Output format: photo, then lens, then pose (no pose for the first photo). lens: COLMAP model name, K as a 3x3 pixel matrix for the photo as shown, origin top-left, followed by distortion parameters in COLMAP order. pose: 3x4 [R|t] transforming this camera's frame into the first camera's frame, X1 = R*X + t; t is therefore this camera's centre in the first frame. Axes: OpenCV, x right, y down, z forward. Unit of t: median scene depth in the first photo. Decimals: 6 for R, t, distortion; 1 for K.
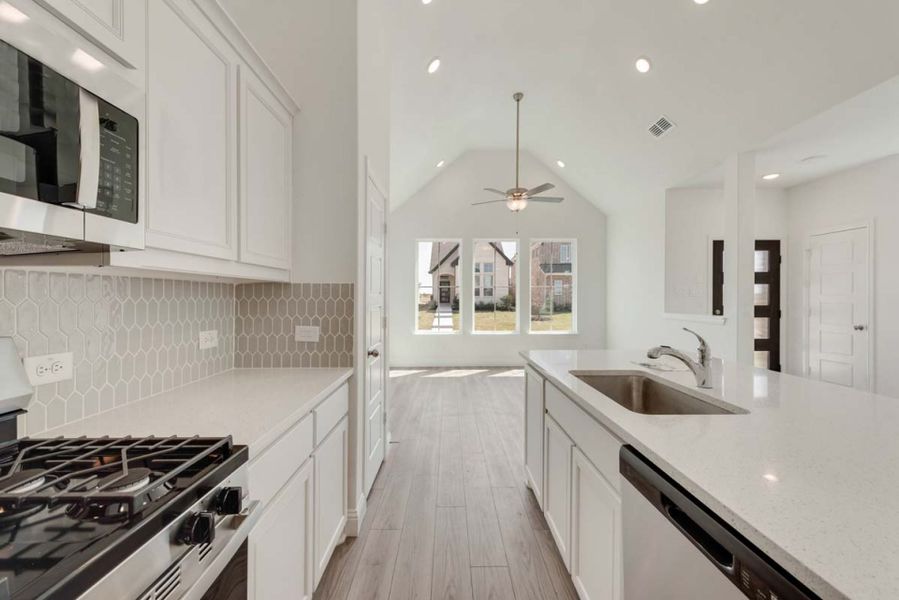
lens RADIAL K [[352.8, 0, 450.0], [0, 352.8, 298.5], [0, 0, 1]] dist [0.014127, -0.002833]
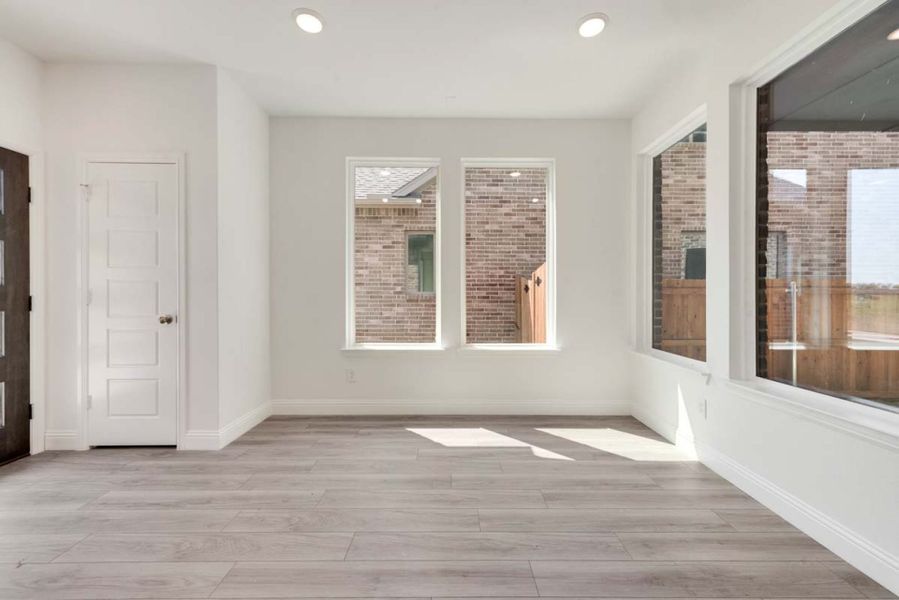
lens RADIAL K [[352.8, 0, 452.9], [0, 352.8, 297.9], [0, 0, 1]] dist [0.014127, -0.002833]
pose [[-0.002867, -0.007071, 0.999971, 0.439899], [-0.000804, 0.999975, 0.007068, 0.032773], [-0.999996, -0.000784, -0.002872, 0.424403]]
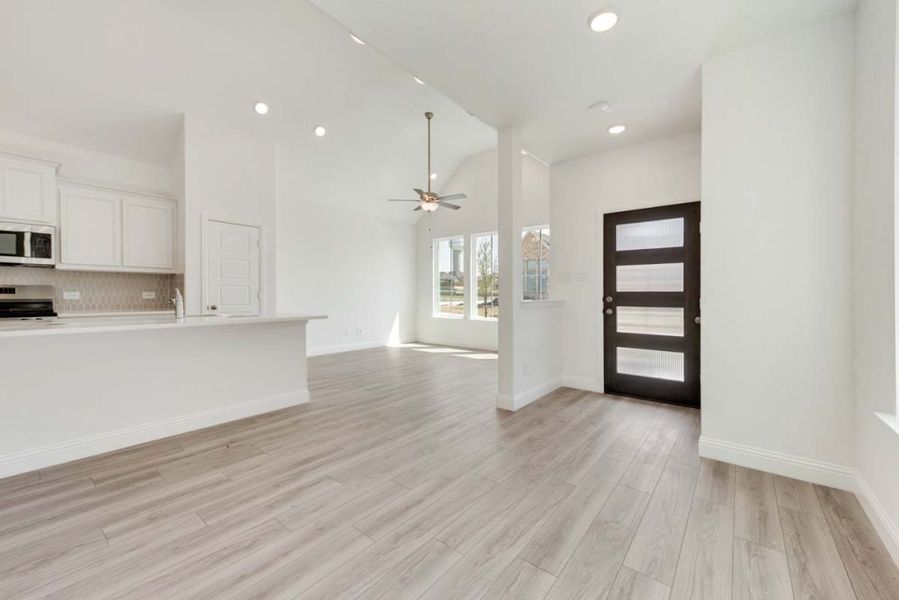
lens RADIAL K [[352.8, 0, 453.1], [0, 352.8, 296.0], [0, 0, 1]] dist [0.014127, -0.002833]
pose [[0.777007, 0.009738, -0.629417, 1.035055], [-0.009727, 0.999947, 0.003463, 0.032804], [0.629417, 0.003432, 0.777060, 0.132574]]
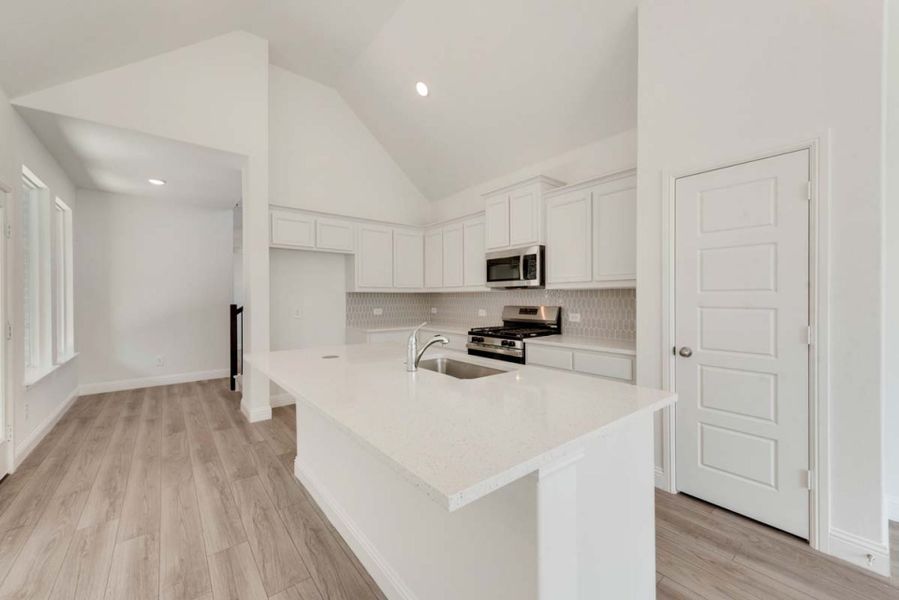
lens RADIAL K [[352.8, 0, 456.1], [0, 352.8, 299.7], [0, 0, 1]] dist [0.014127, -0.002833]
pose [[-0.775798, 0.008258, -0.630928, 0.444105], [0.003391, 0.999954, 0.008918, -0.003247], [0.630972, 0.004779, -0.775790, 0.665331]]
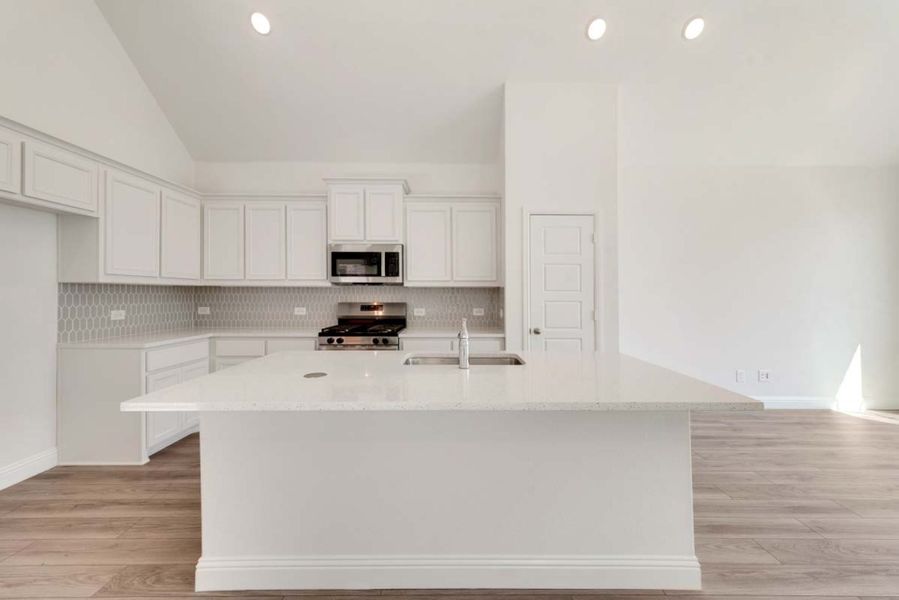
lens RADIAL K [[352.8, 0, 456.6], [0, 352.8, 292.7], [0, 0, 1]] dist [0.014127, -0.002833]
pose [[0.000622, -0.003070, -0.999995, 0.623351], [-0.005428, 0.999981, -0.003073, -0.002007], [0.999985, 0.005430, 0.000606, 0.315627]]
